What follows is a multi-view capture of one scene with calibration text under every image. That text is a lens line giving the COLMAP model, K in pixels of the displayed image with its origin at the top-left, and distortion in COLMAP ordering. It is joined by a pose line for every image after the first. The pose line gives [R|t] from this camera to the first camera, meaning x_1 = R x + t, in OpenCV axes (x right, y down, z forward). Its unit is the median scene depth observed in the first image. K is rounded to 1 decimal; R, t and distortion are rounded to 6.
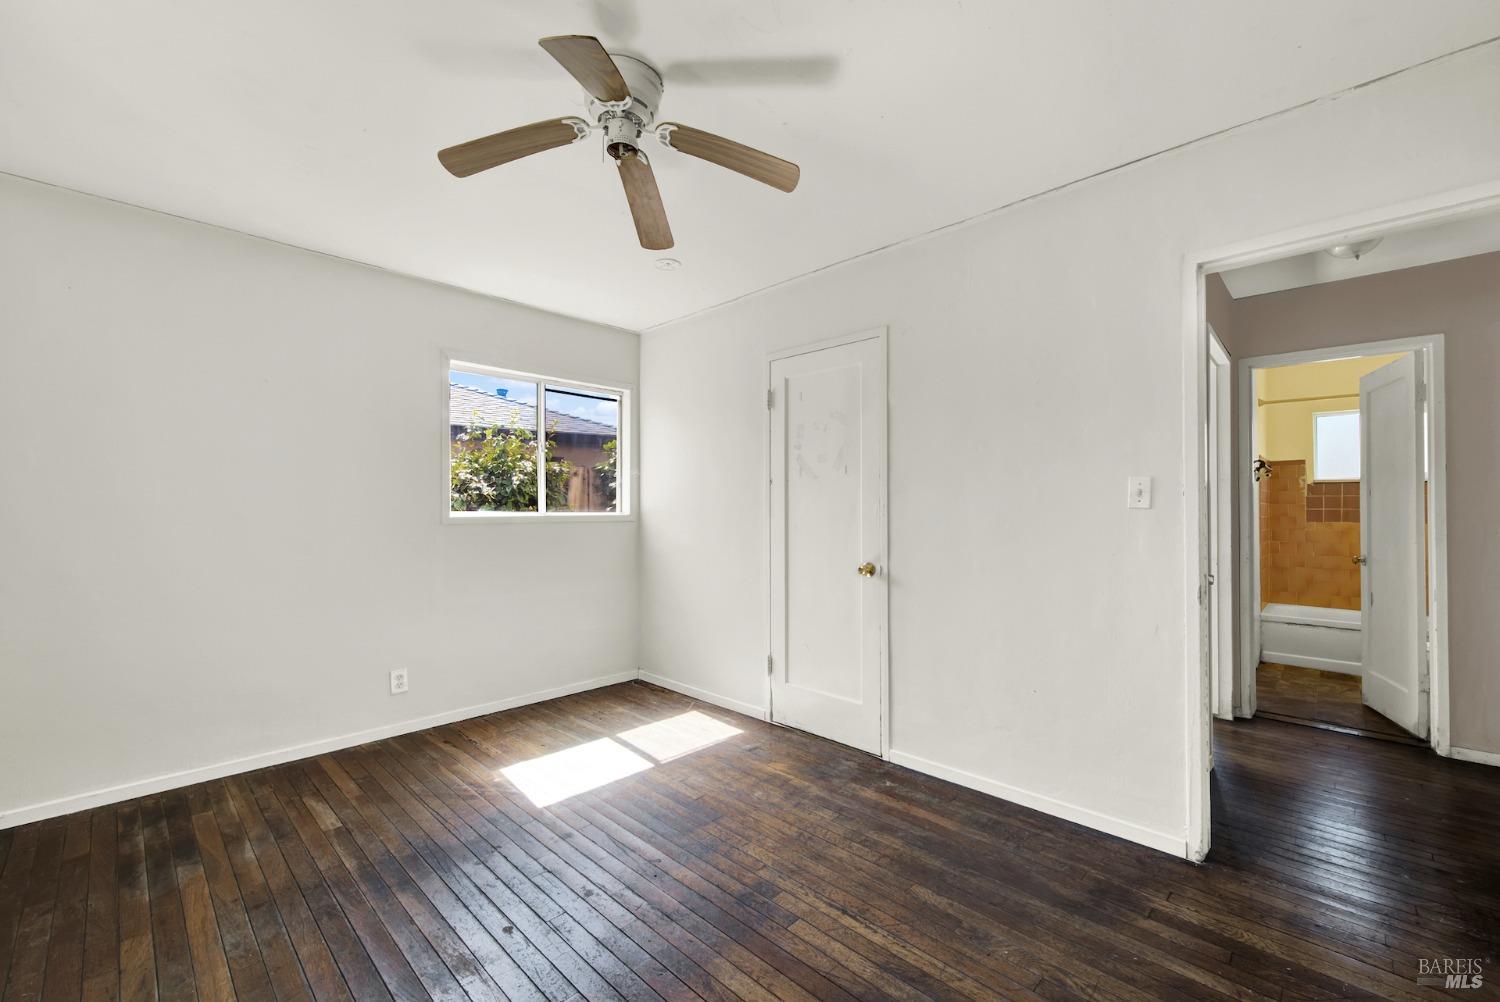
lens RADIAL K [[610.2, 0, 751.2], [0, 610.2, 504.0], [0, 0, 1]] dist [0.007123, -0.001163]
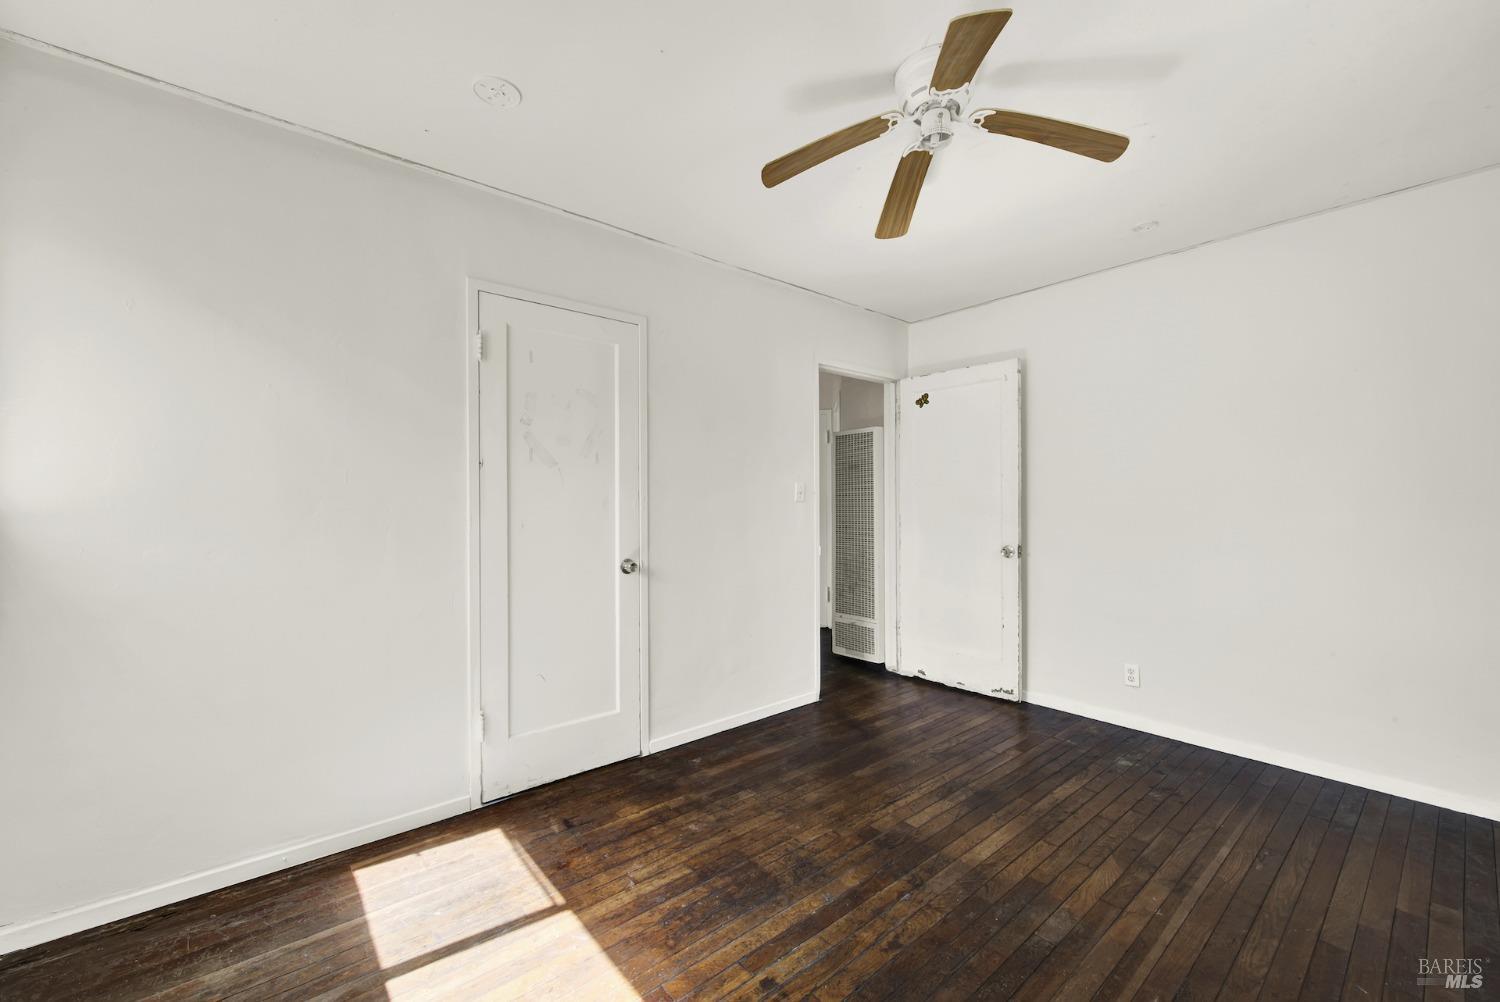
lens RADIAL K [[610.2, 0, 751.9], [0, 610.2, 503.0], [0, 0, 1]] dist [0.007123, -0.001163]
pose [[0.086917, 0.000653, 0.996215, -0.778442], [-0.007838, 0.999969, 0.000028, 0.008070], [-0.996185, -0.007811, 0.086920, 0.768585]]
